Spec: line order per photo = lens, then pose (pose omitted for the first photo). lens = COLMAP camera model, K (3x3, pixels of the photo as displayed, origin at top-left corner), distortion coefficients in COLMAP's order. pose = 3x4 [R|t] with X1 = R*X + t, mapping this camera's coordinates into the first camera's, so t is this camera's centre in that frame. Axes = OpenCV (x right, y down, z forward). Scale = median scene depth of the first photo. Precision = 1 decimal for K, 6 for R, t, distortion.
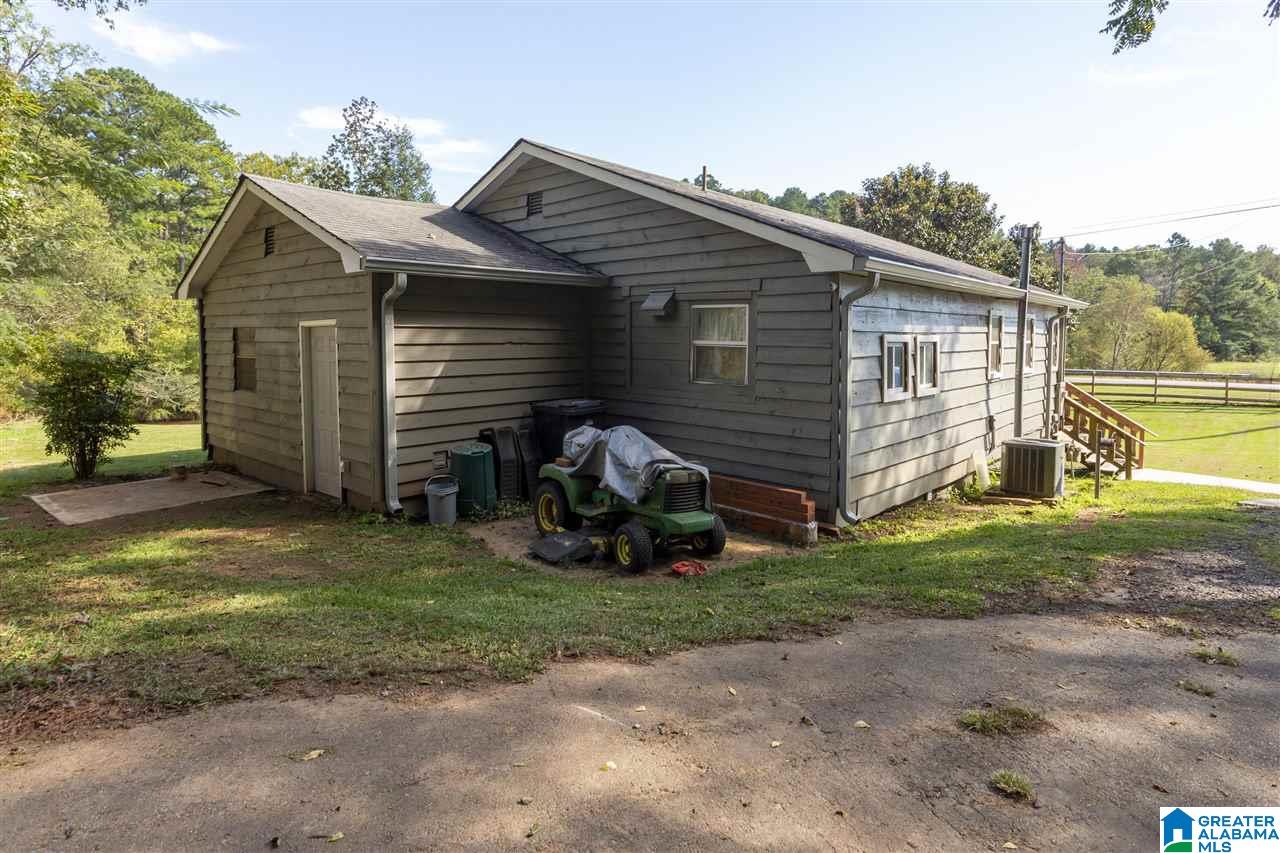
lens RADIAL K [[641.3, 0, 643.4], [0, 641.3, 363.4], [0, 0, 1]] dist [-0.009346, 0.006633]
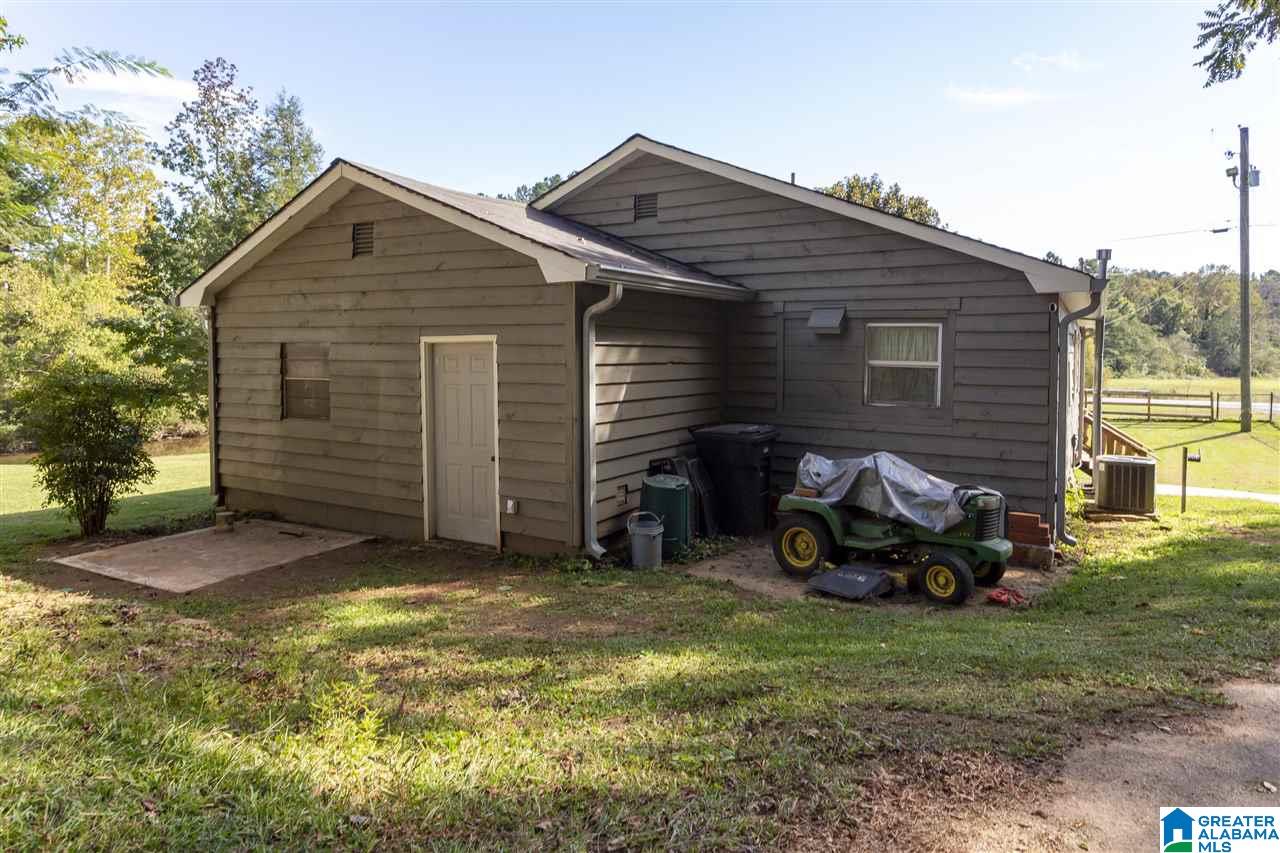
lens RADIAL K [[716.1, 0, 642.8], [0, 716.1, 380.9], [0, 0, 1]] dist [-0.006900, 0.004538]
pose [[0.983081, -0.003289, 0.183141, -0.411673], [0.003479, 0.999994, -0.000714, -0.005557], [-0.183138, 0.001339, 0.983086, 0.020176]]
